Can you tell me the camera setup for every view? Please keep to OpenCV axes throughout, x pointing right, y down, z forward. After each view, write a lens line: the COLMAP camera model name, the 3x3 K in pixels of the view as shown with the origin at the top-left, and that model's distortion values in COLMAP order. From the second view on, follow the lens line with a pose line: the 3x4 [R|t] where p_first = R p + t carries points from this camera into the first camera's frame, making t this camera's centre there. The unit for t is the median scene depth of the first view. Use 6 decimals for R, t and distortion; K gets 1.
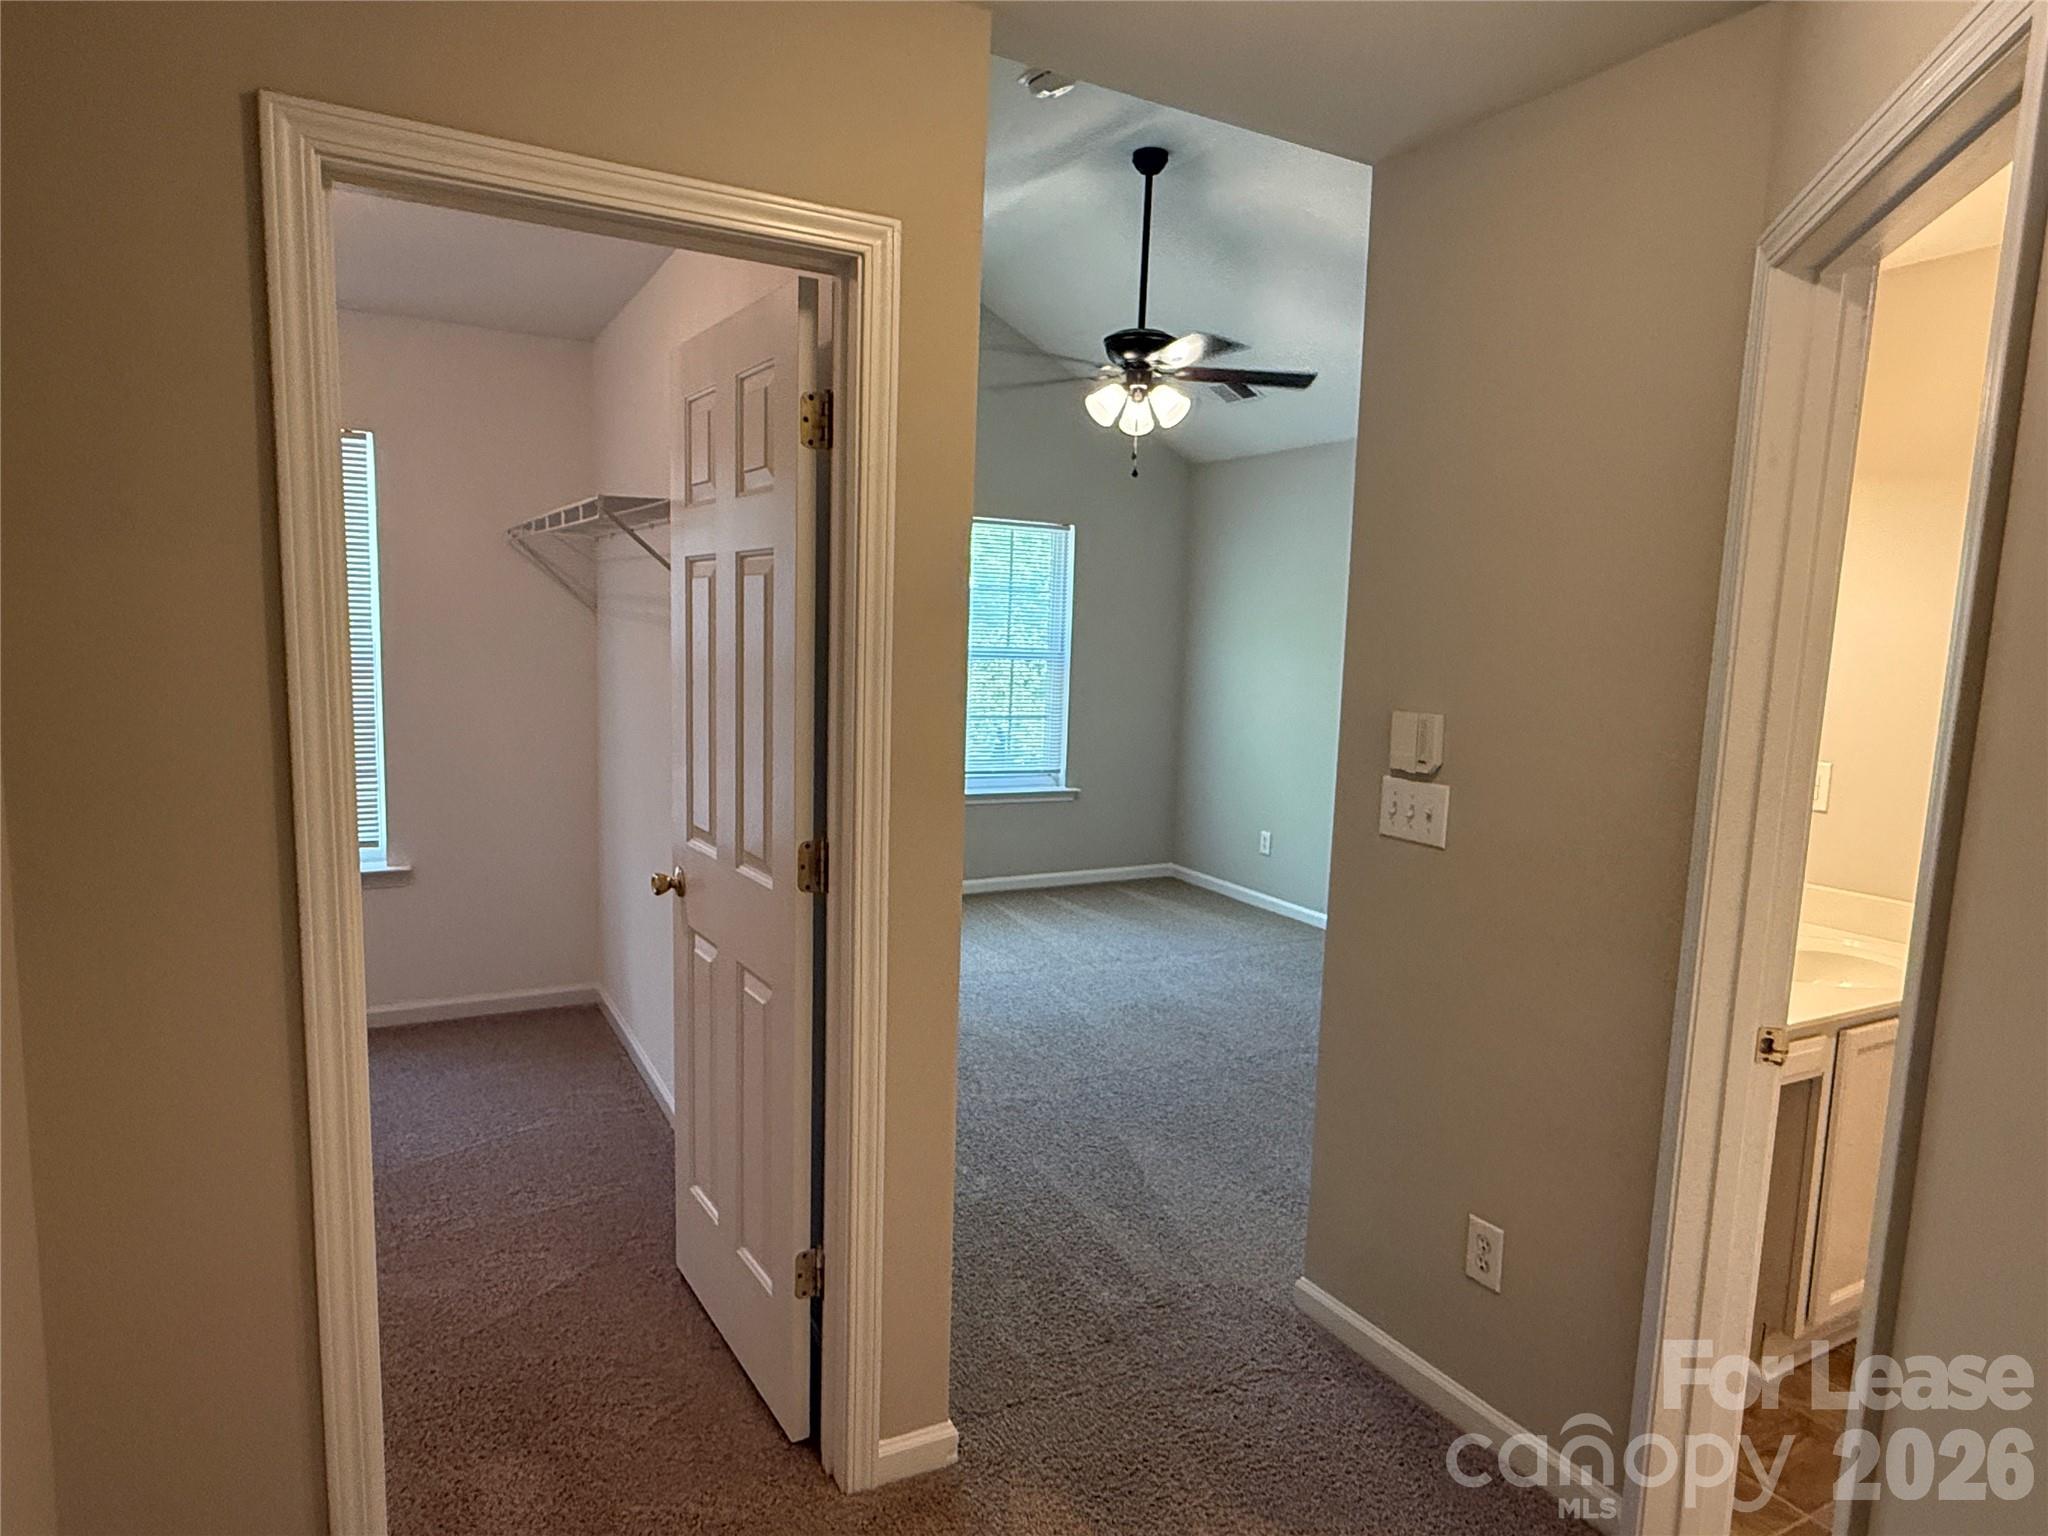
lens RADIAL K [[1195.7, 0, 1022.5], [0, 1195.7, 770.4], [0, 0, 1]] dist [0.000780, 0.000215]
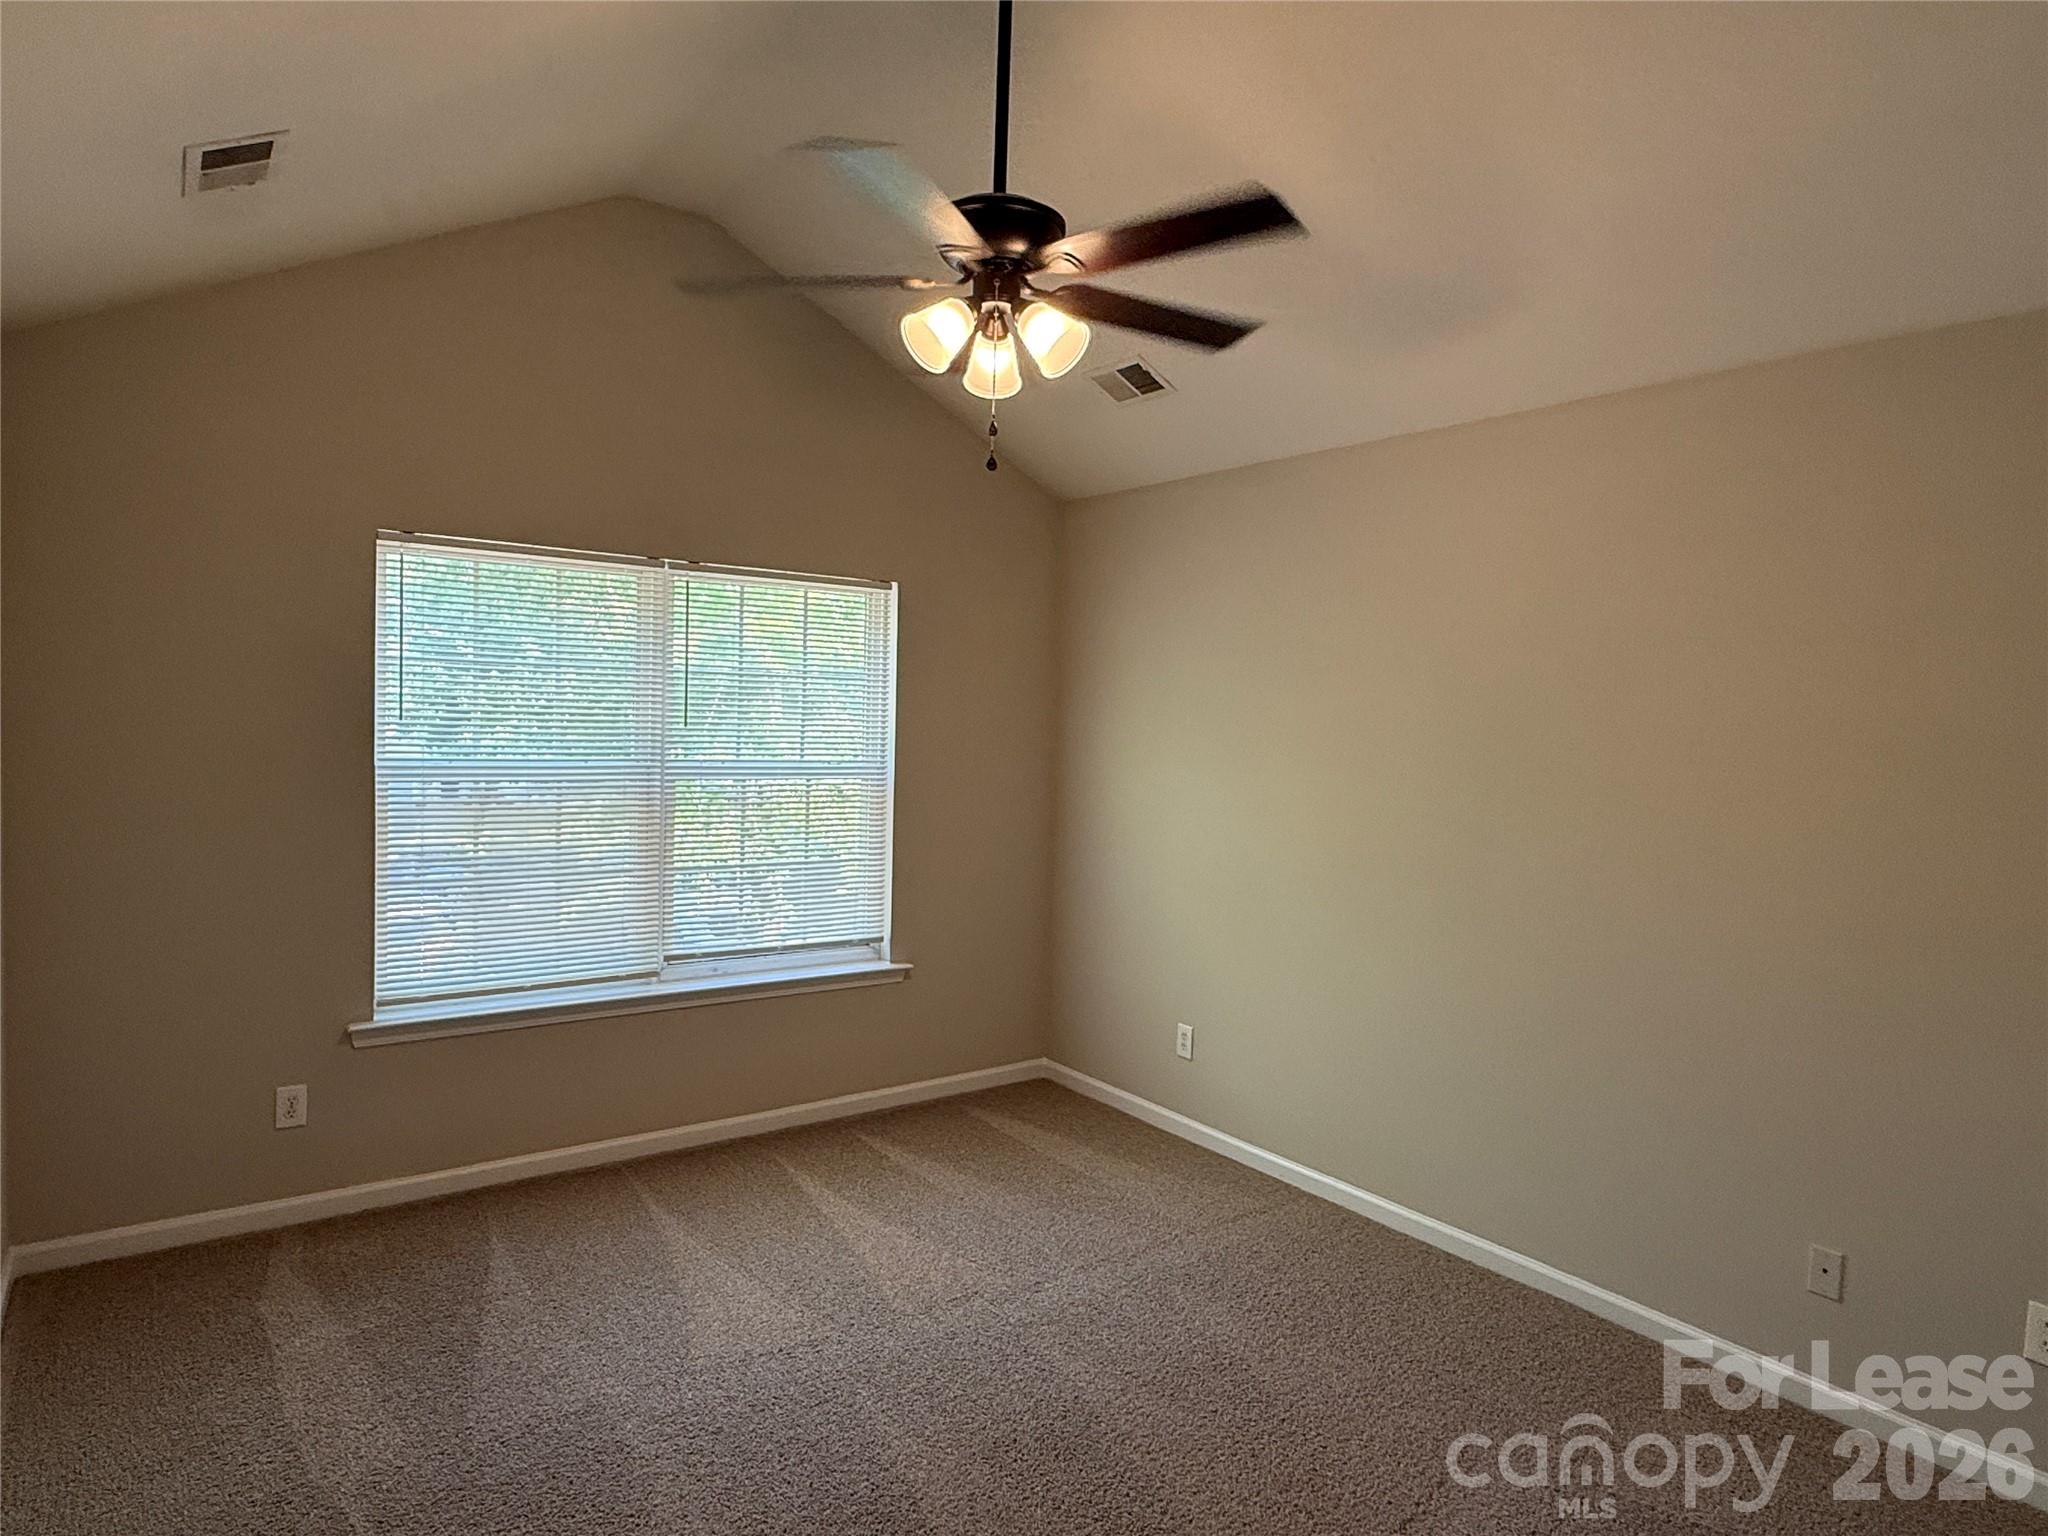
lens RADIAL K [[1195.7, 0, 1021.6], [0, 1195.7, 770.5], [0, 0, 1]] dist [0.000780, 0.000215]
pose [[0.991357, -0.015047, 0.130329, 0.023844], [0.023693, 0.997601, -0.065043, -0.051798], [-0.129038, 0.067568, 0.989335, 0.325413]]
